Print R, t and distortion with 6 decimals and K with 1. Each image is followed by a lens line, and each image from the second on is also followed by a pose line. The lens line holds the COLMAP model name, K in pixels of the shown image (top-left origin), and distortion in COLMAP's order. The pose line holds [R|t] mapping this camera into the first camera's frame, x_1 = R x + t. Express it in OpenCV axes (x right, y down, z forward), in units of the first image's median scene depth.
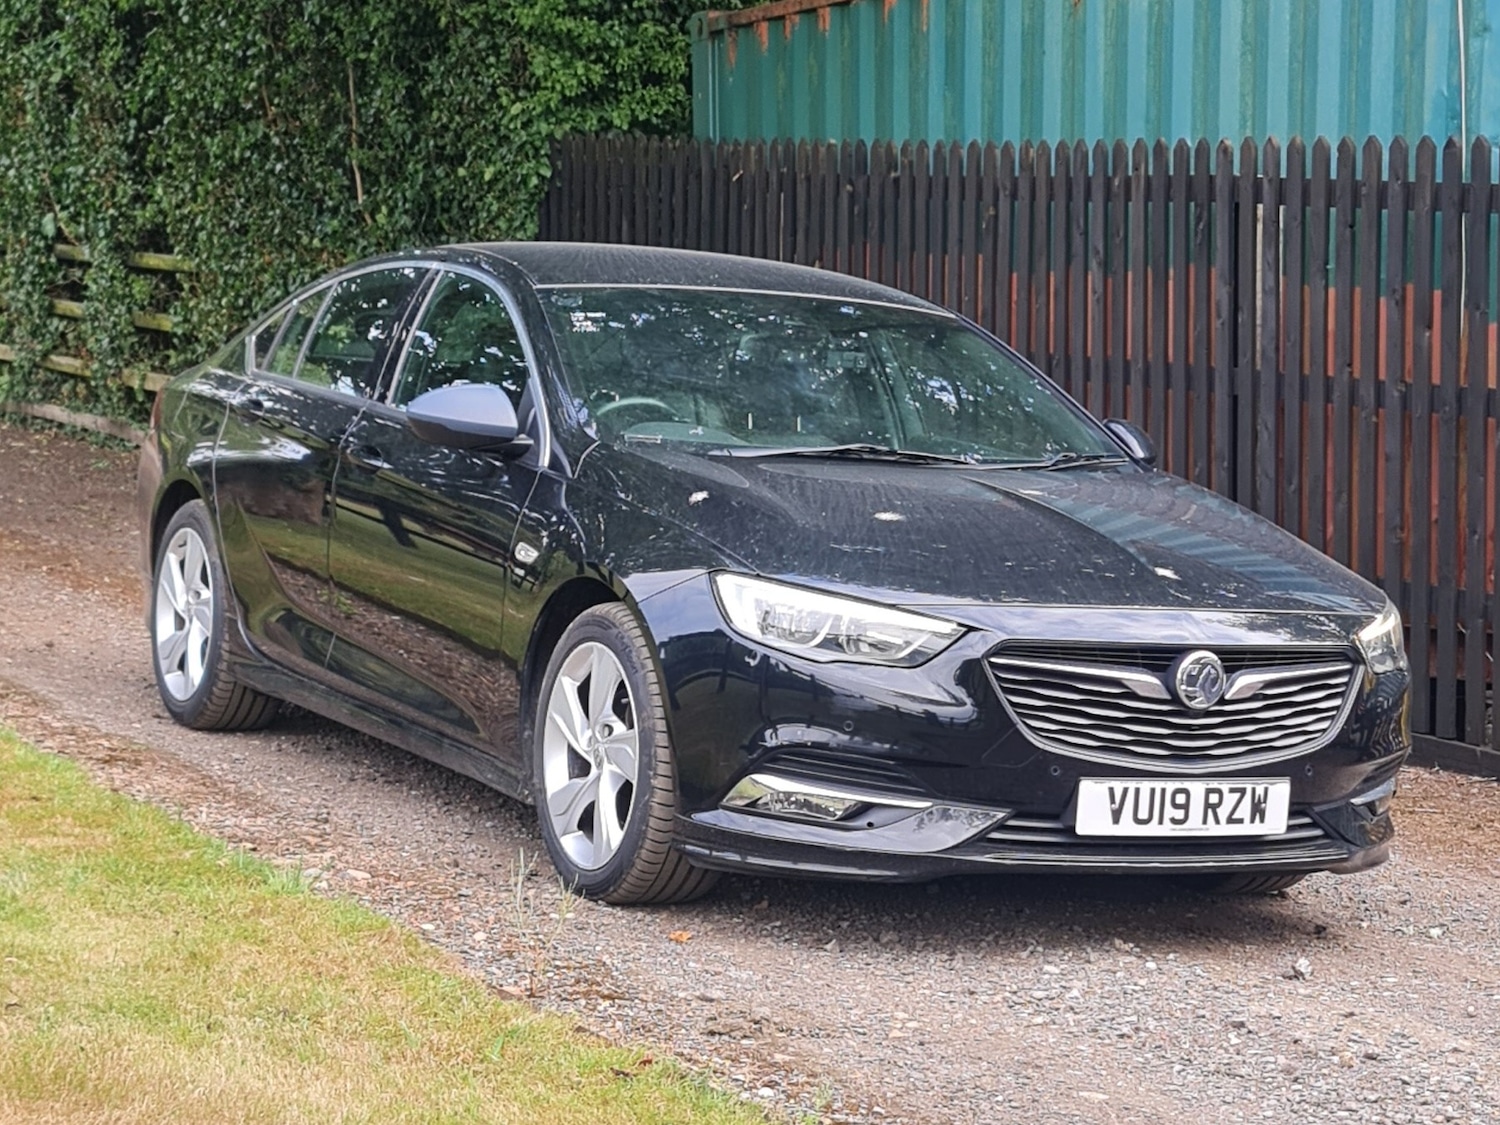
lens RADIAL K [[3463.8, 0, 749.8], [0, 3463.8, 922.8], [0, 0, 1]] dist [0.059480, 0.182435]
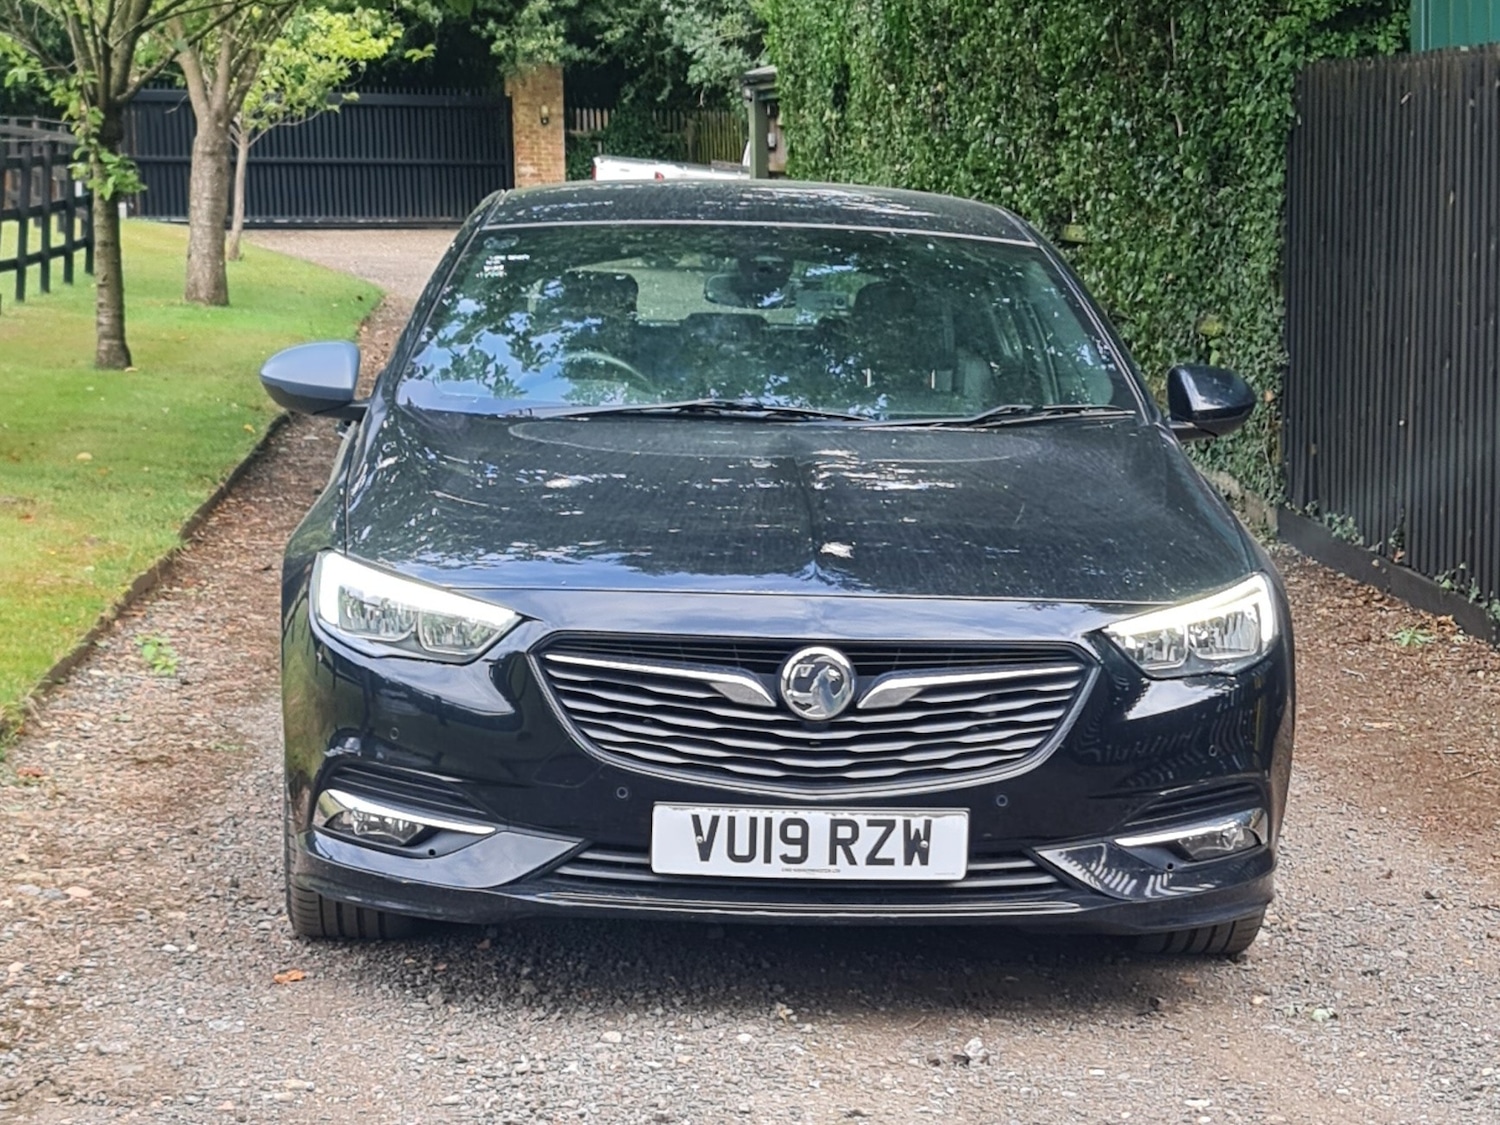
lens RADIAL K [[3590.4, 0, 749.1], [0, 3590.4, 954.4], [0, 0, 1]] dist [0.053244, 0.241774]
pose [[0.911885, 0.040054, -0.408487, 0.421956], [-0.037821, 0.999193, 0.013546, -0.017030], [0.408700, 0.003097, 0.912664, 0.223609]]
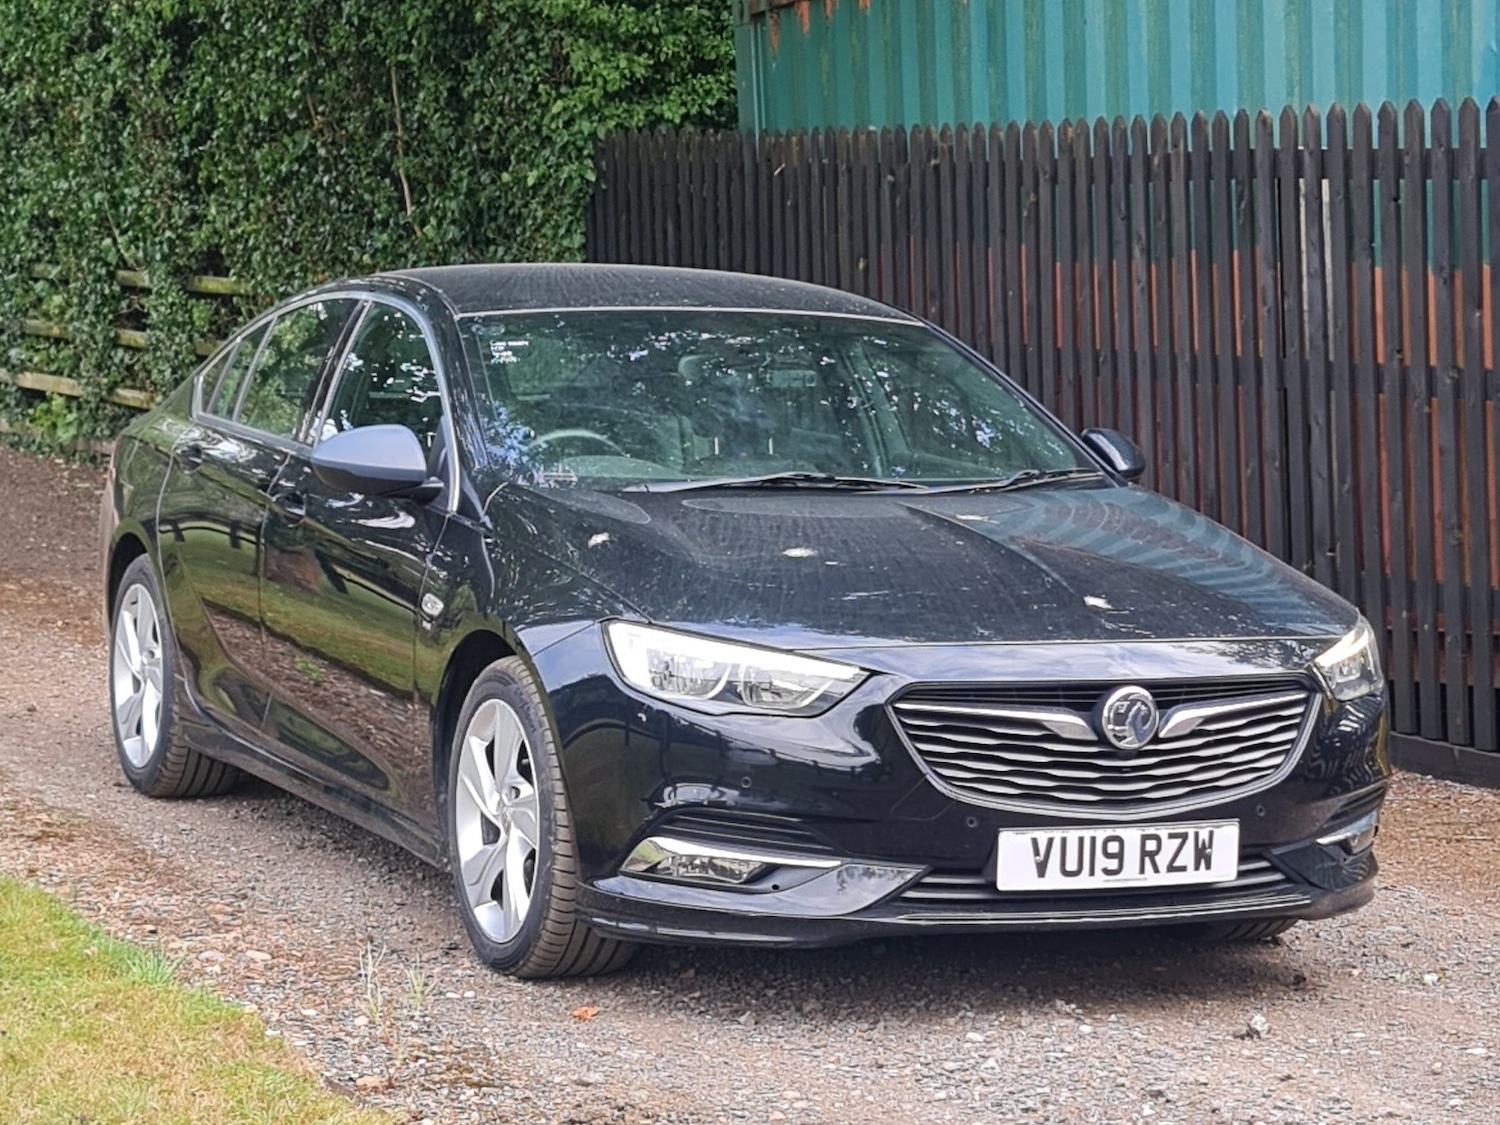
lens RADIAL K [[3717.1, 0, 693.4], [0, 3717.1, 1009.9], [0, 0, 1]] dist [0.056806, 0.191809]
pose [[0.996552, -0.031862, -0.076604, 0.081187], [0.032959, 0.999371, 0.013098, -0.008524], [0.076138, -0.015578, 0.996976, 0.002880]]
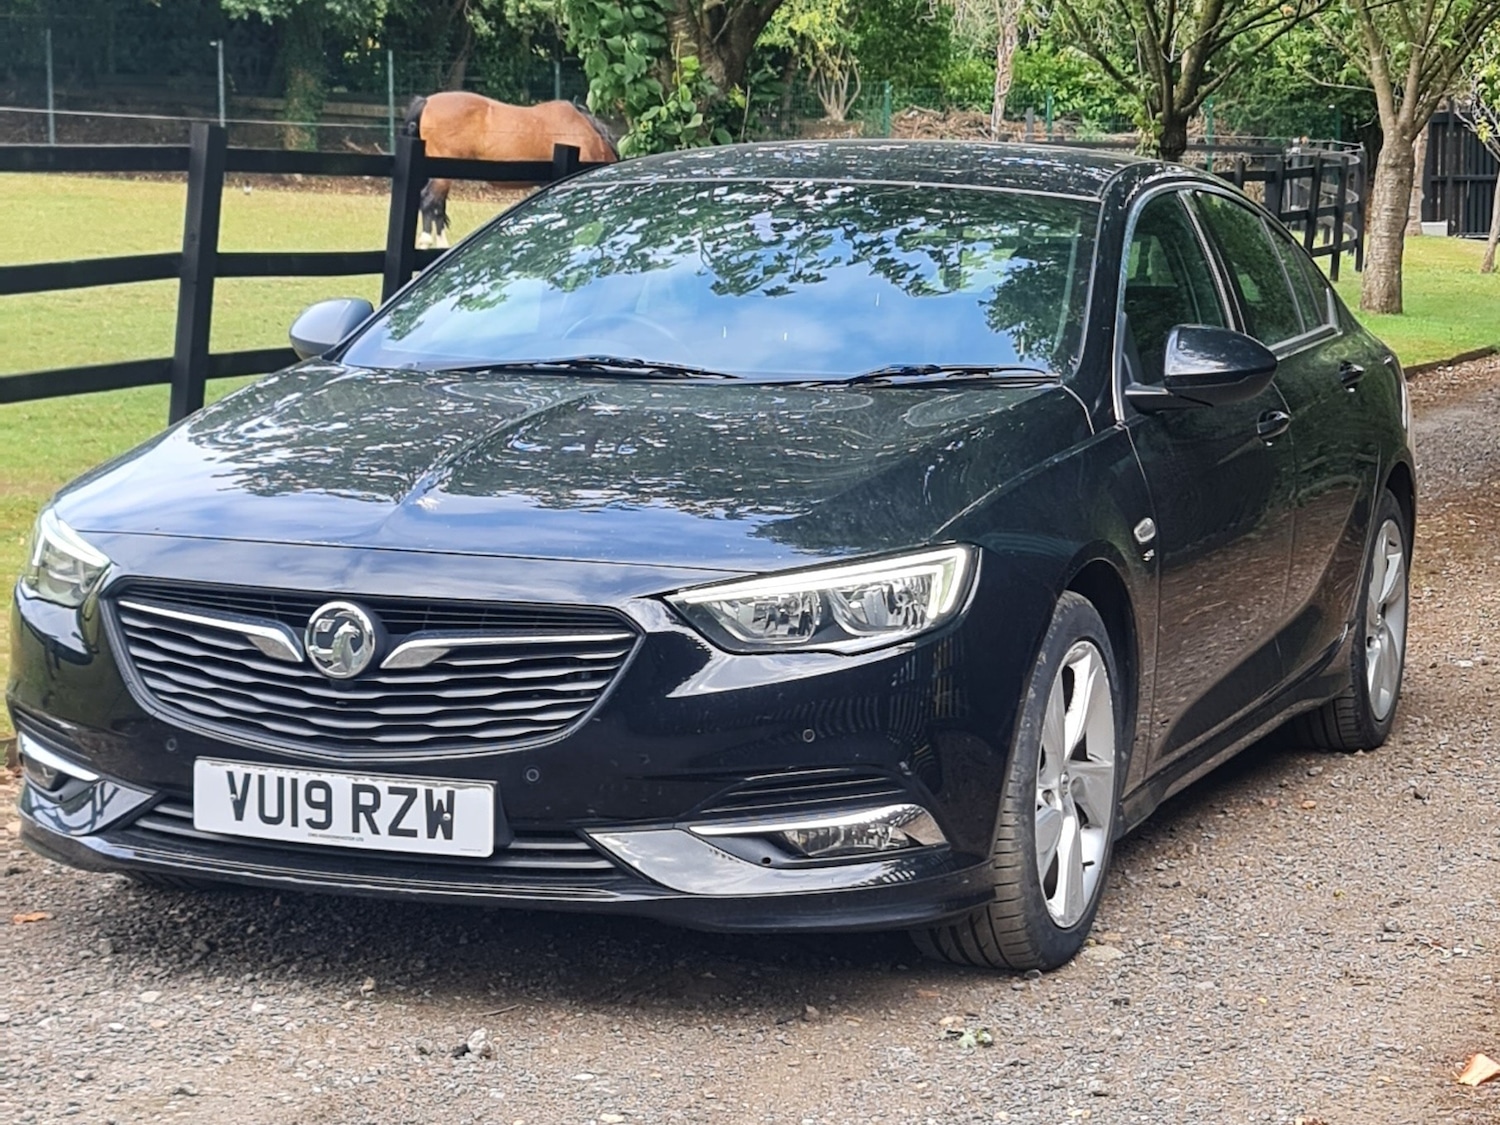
lens RADIAL K [[3444.5, 0, 711.2], [0, 3444.5, 816.4], [0, 0, 1]] dist [0.054985, 0.144344]
pose [[0.667084, 0.073872, -0.741311, 0.687654], [-0.103466, 0.994615, 0.006008, -0.041392], [0.737763, 0.072693, 0.671135, 0.519161]]
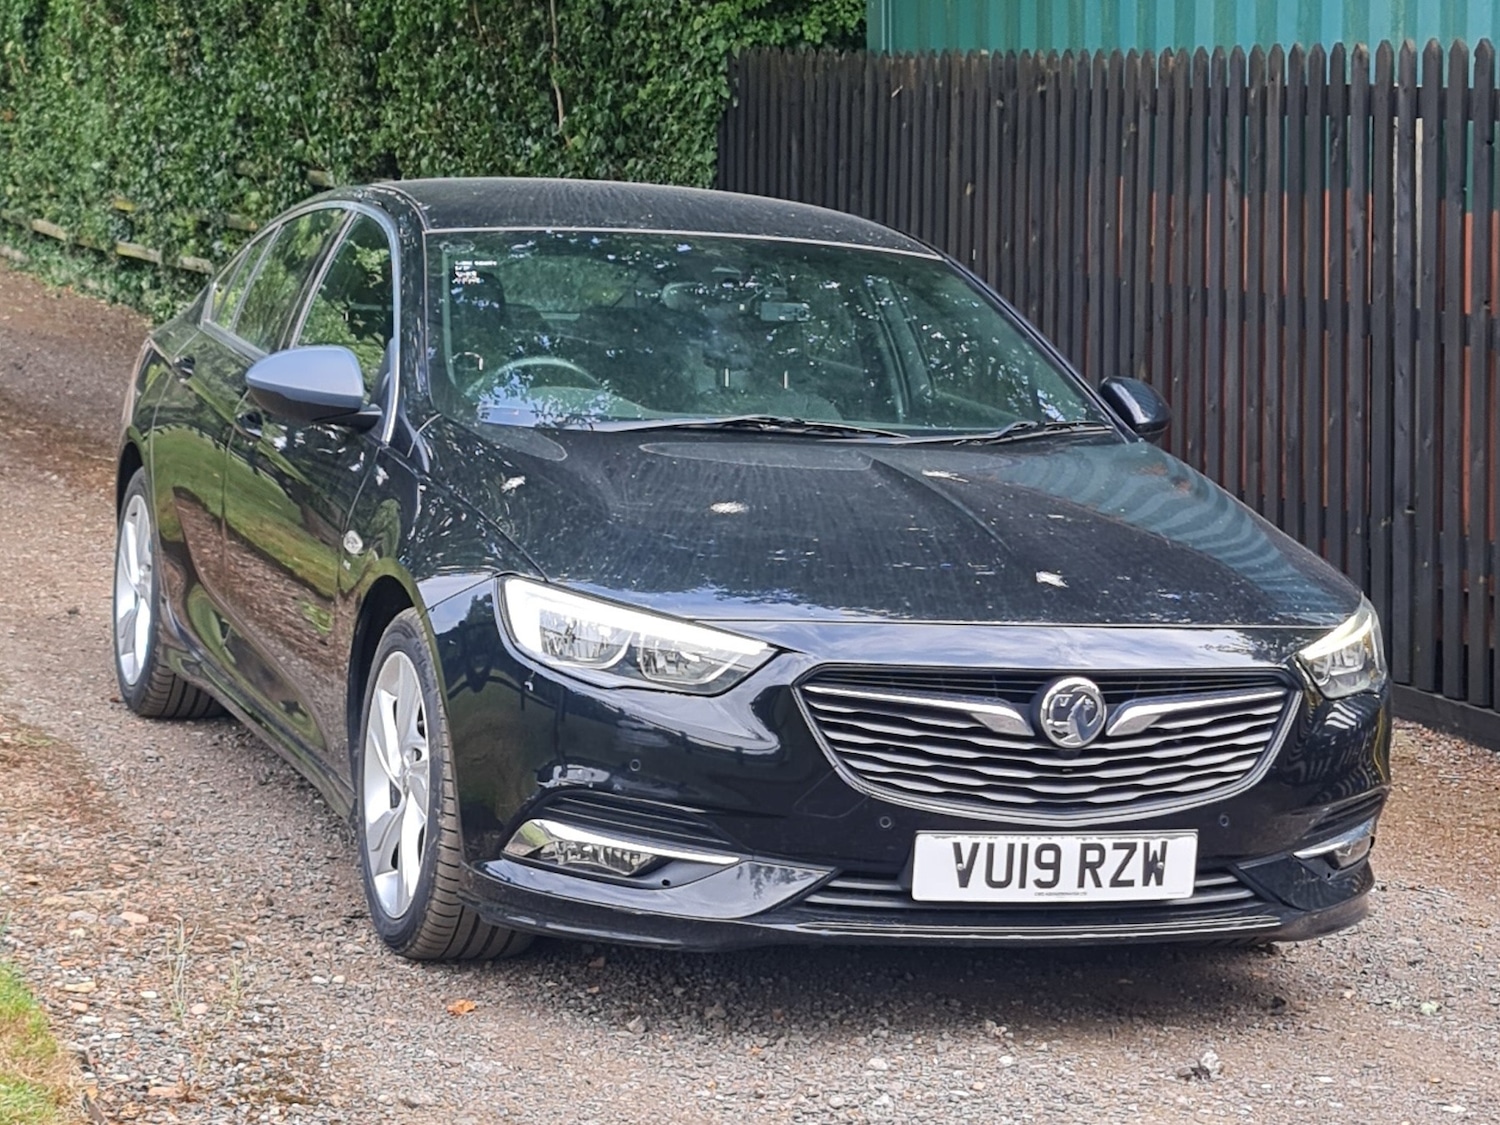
lens RADIAL K [[3463.8, 0, 680.9], [0, 3463.8, 801.0], [0, 0, 1]] dist [0.042422, 0.342718]
pose [[0.989002, 0.014358, -0.147205, 0.147582], [-0.015555, 0.999855, -0.006981, -0.038937], [0.147083, 0.009194, 0.989081, 0.165029]]
